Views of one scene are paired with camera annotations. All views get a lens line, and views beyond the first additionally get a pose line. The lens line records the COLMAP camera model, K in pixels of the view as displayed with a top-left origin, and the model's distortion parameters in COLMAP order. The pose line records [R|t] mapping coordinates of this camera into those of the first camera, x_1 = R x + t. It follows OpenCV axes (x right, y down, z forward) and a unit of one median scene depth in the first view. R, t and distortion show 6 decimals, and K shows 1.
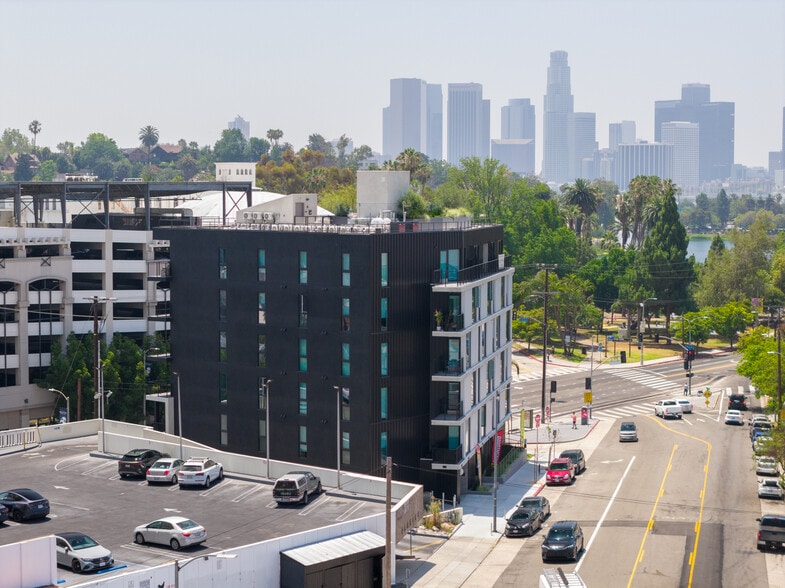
lens RADIAL K [[1574.2, 0, 392.0], [0, 1574.2, 291.4], [0, 0, 1]] dist [-0.123605, 0.000000]
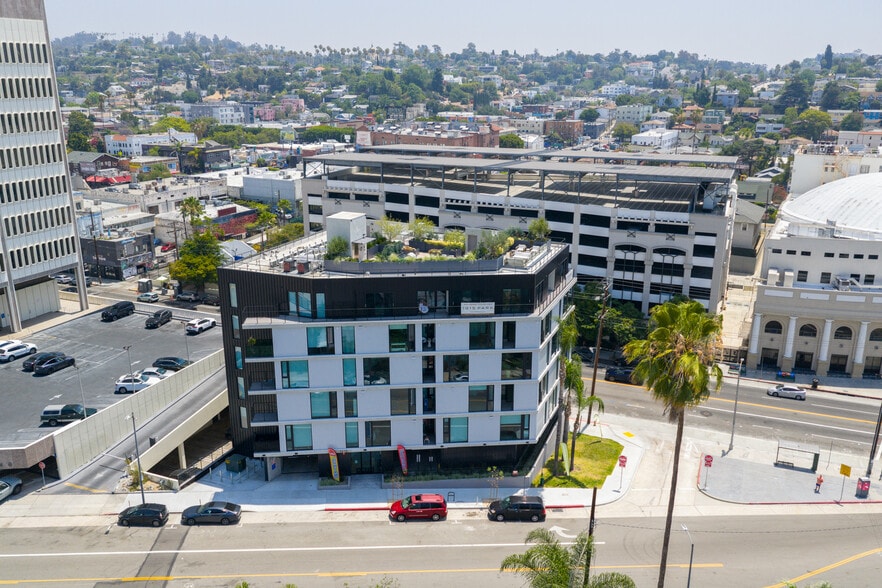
lens RADIAL K [[728.6, 0, 444.8], [0, 728.6, 292.6], [0, 0, 1]] dist [0.023479, -0.035106]
pose [[0.306893, 0.271156, -0.912300, 0.441009], [-0.064319, 0.962273, 0.264373, -0.137127], [0.949568, -0.022456, 0.312756, 0.696777]]
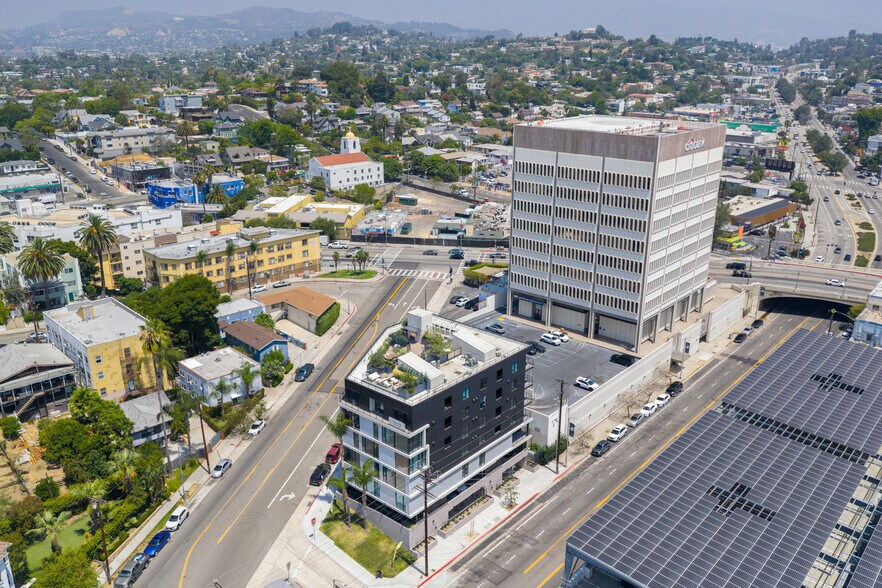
lens RADIAL K [[728.6, 0, 443.7], [0, 728.6, 291.3], [0, 0, 1]] dist [0.023479, -0.035106]
pose [[-0.999949, -0.009503, 0.003437, -0.031623], [-0.007455, 0.923293, 0.384024, -0.372790], [-0.006823, 0.383979, -0.923317, 1.475741]]
